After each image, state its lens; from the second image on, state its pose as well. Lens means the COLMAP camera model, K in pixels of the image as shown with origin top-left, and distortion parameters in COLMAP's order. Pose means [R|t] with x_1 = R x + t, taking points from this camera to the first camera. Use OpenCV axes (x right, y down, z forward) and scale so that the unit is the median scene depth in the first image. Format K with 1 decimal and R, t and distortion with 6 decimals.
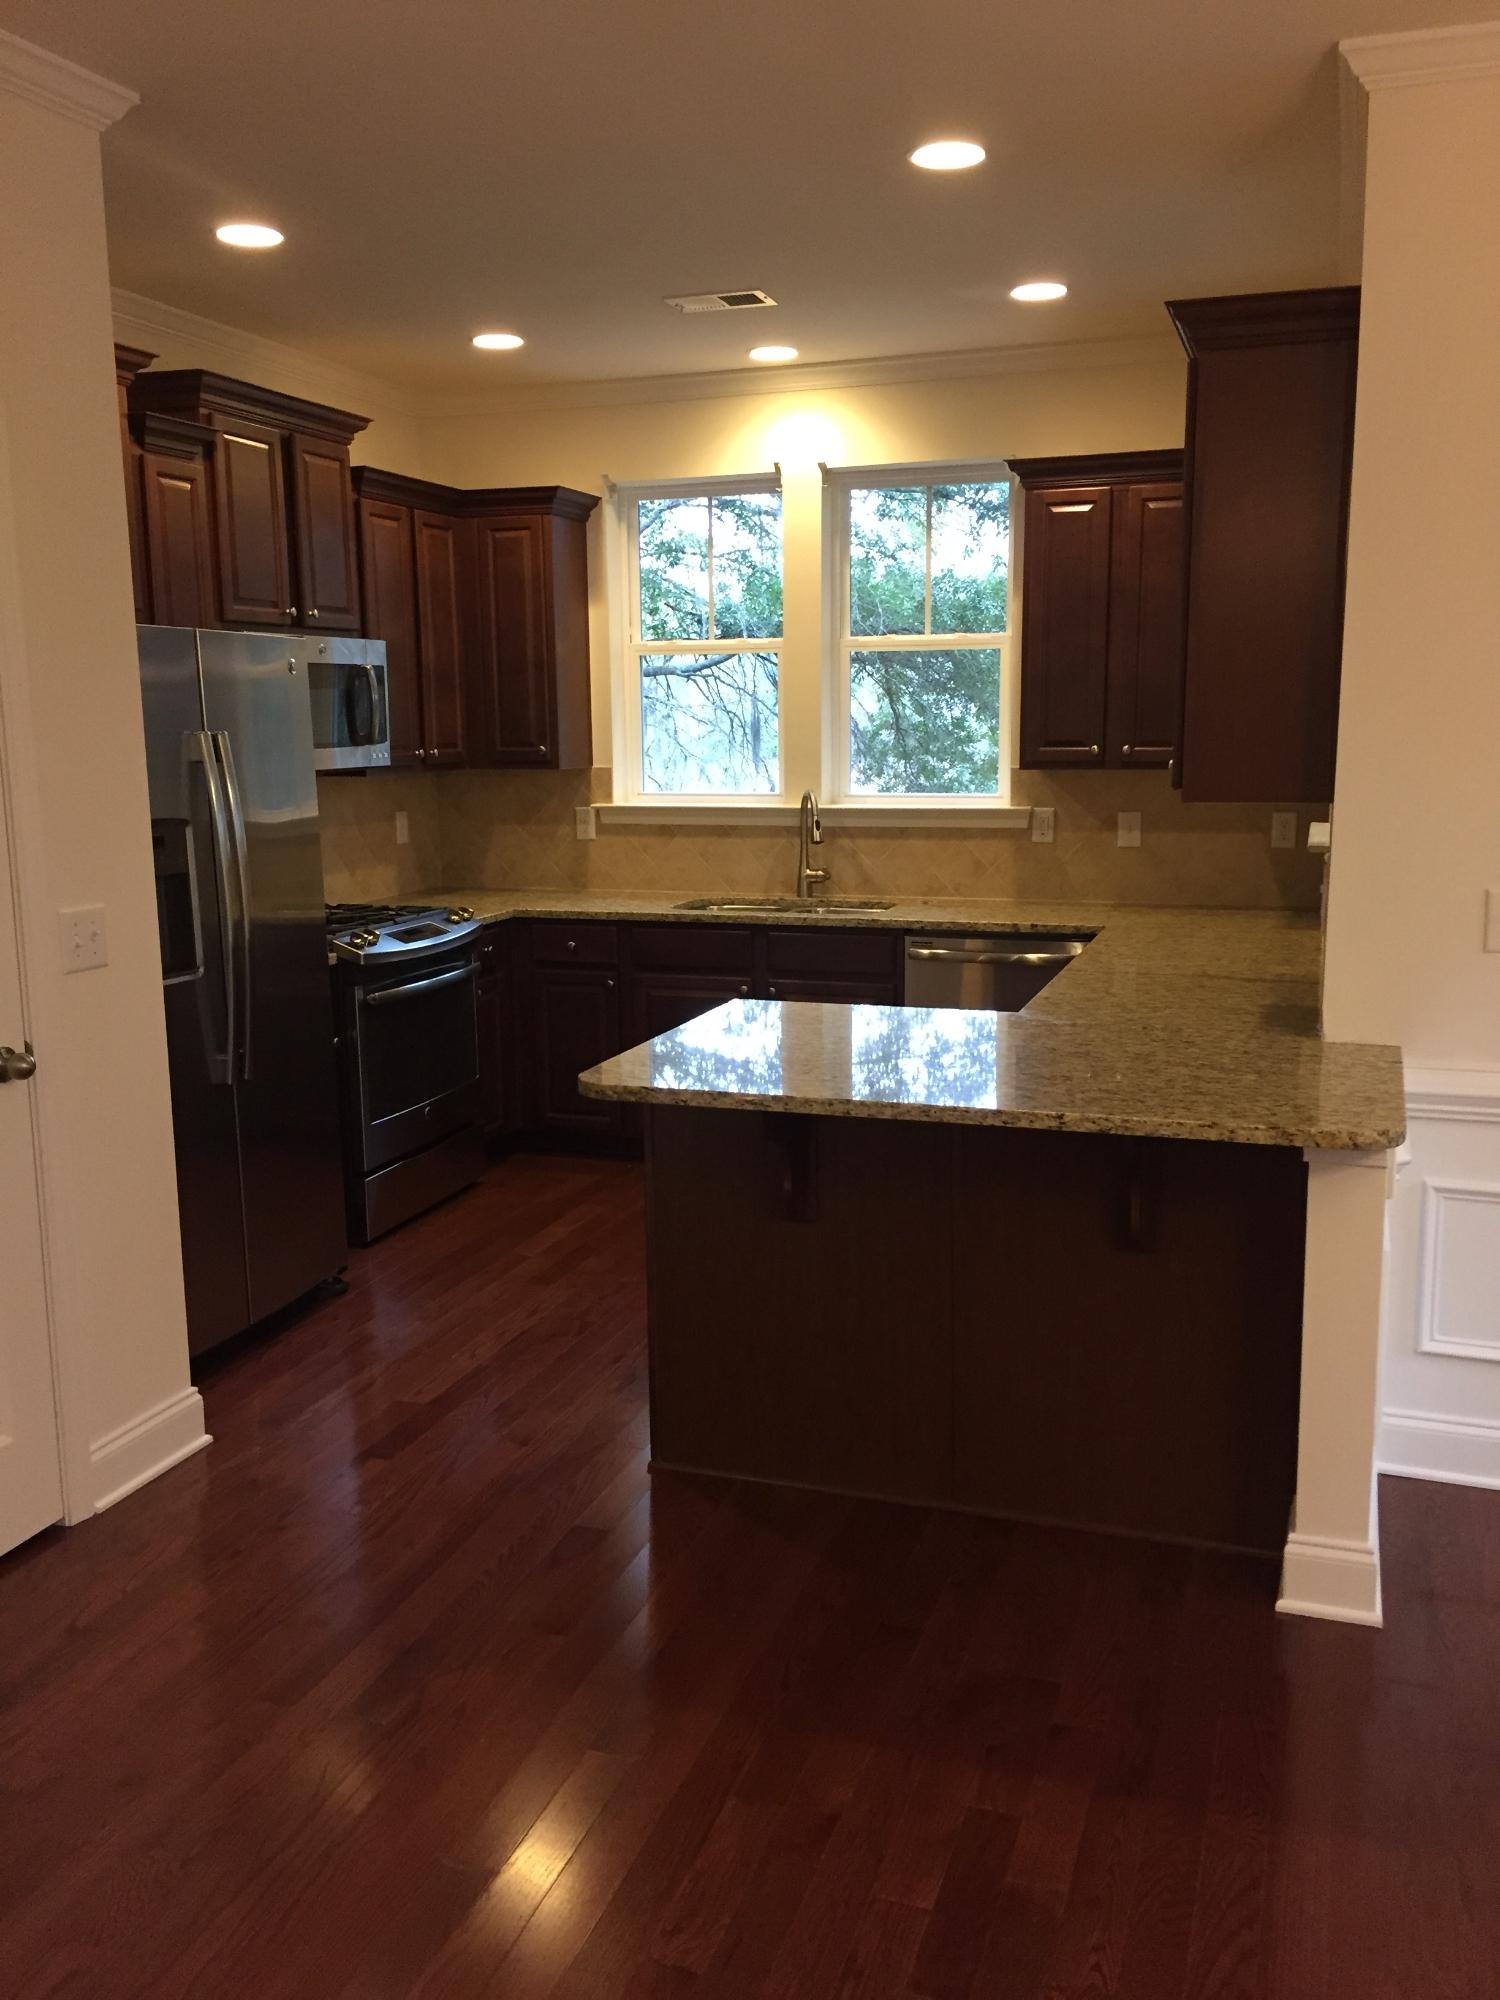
lens RADIAL K [[1716.7, 0, 751.2], [0, 1716.7, 999.3], [0, 0, 1]] dist [0.057526, -0.001959]
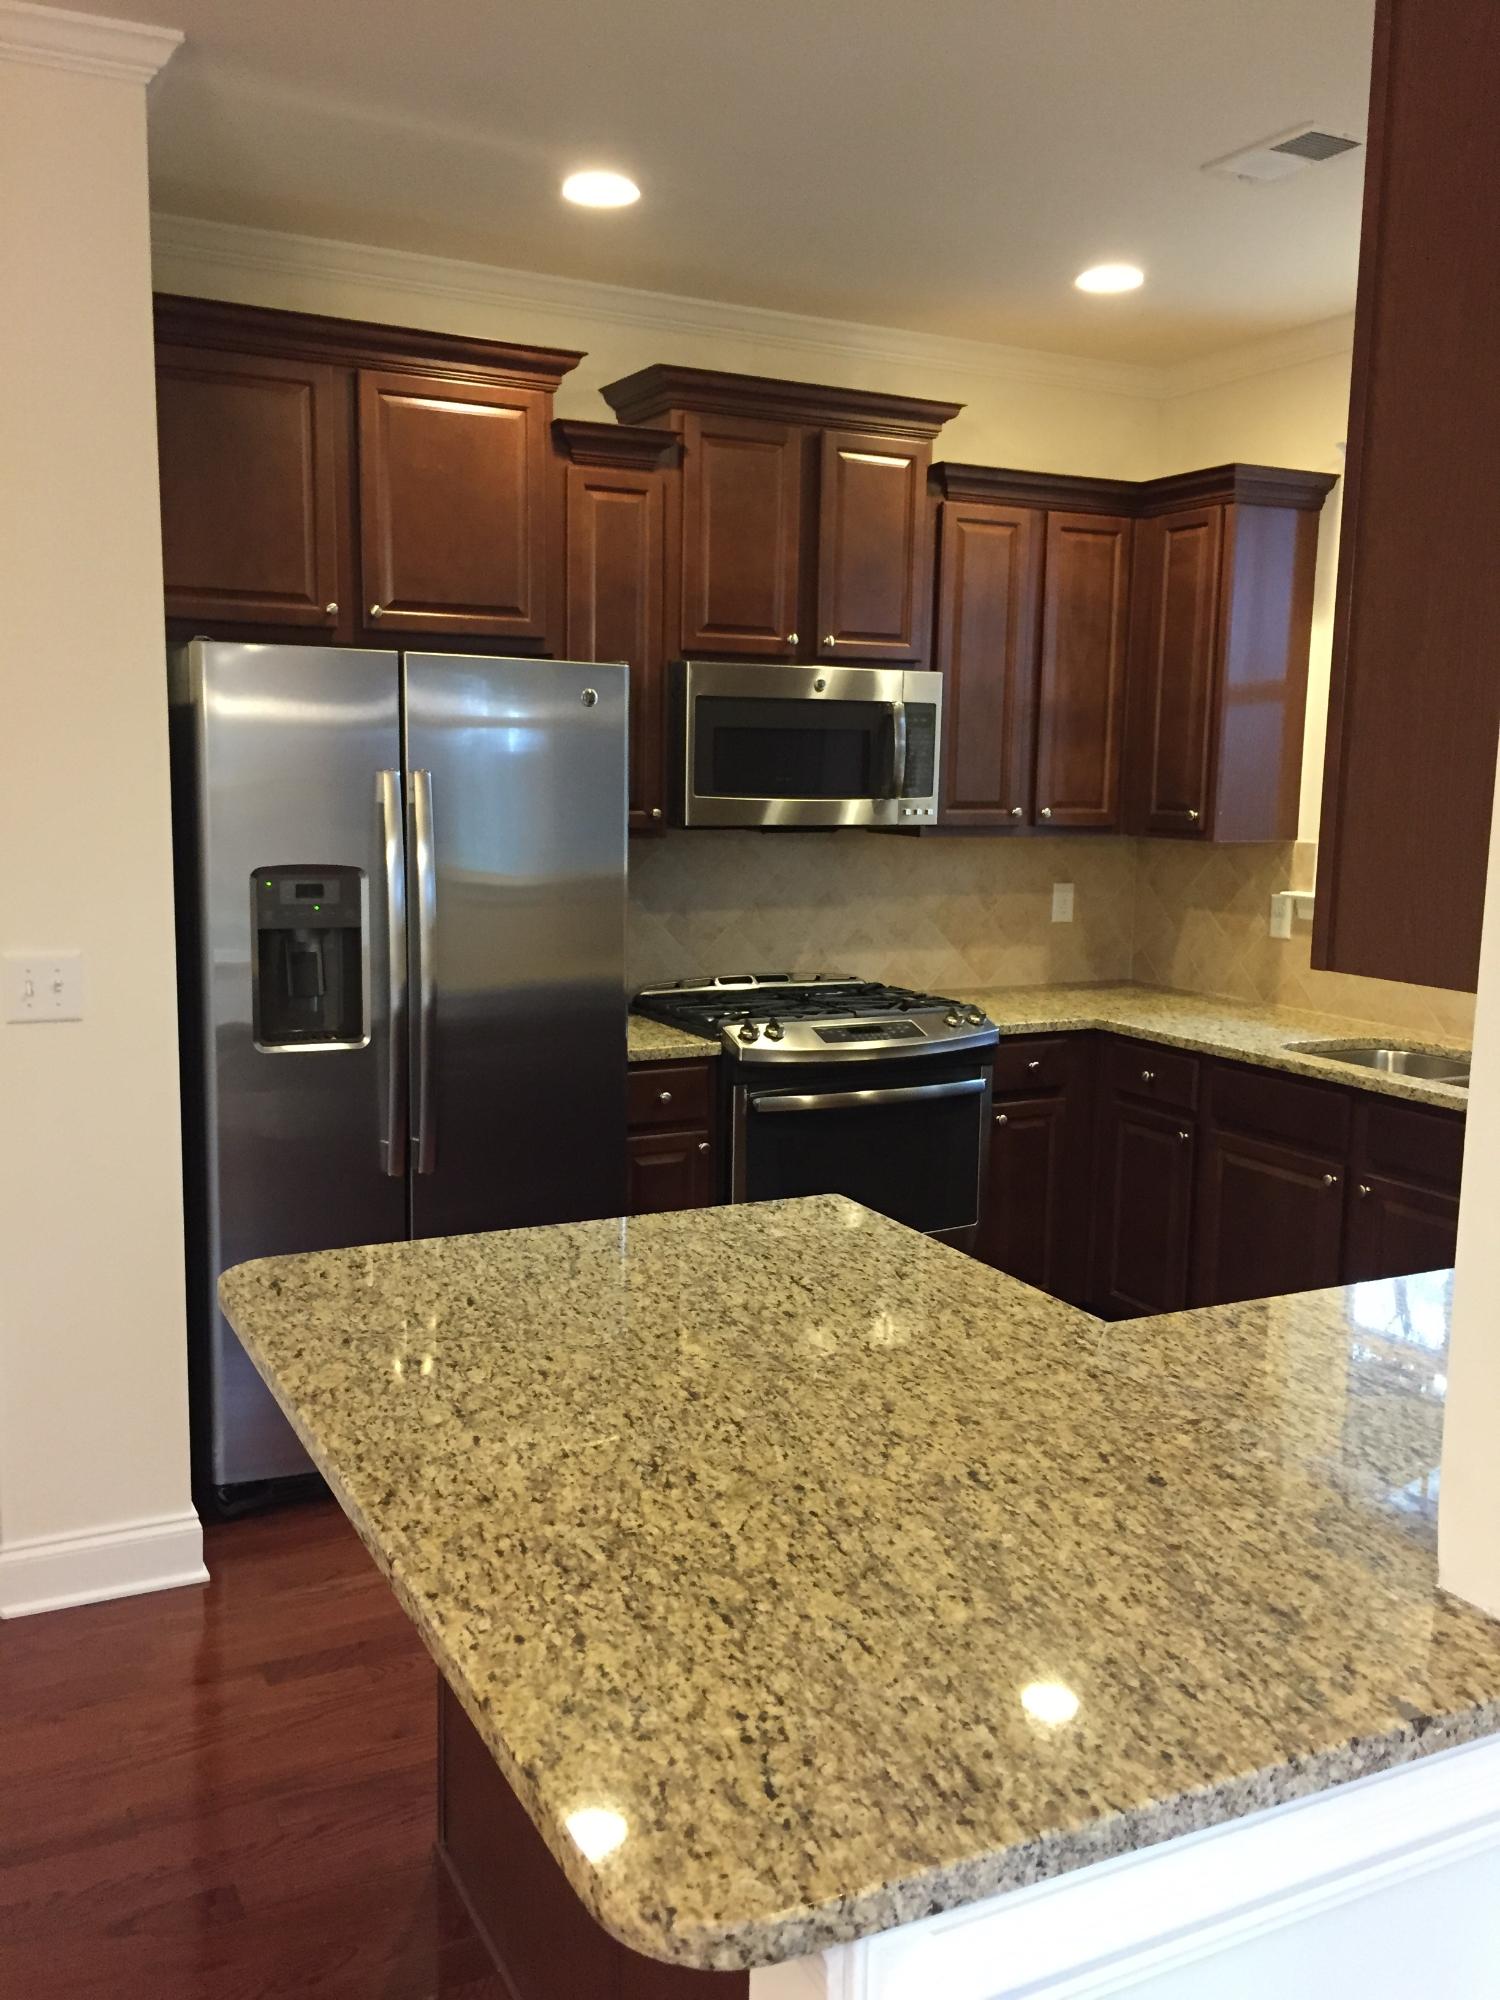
lens RADIAL K [[1716.7, 0, 749.2], [0, 1716.7, 1002.0], [0, 0, 1]] dist [0.057526, -0.001959]
pose [[0.717561, 0.121865, -0.685752, 0.295167], [-0.142020, 0.989489, 0.027235, -0.061950], [0.681863, 0.077848, 0.727326, 0.351154]]
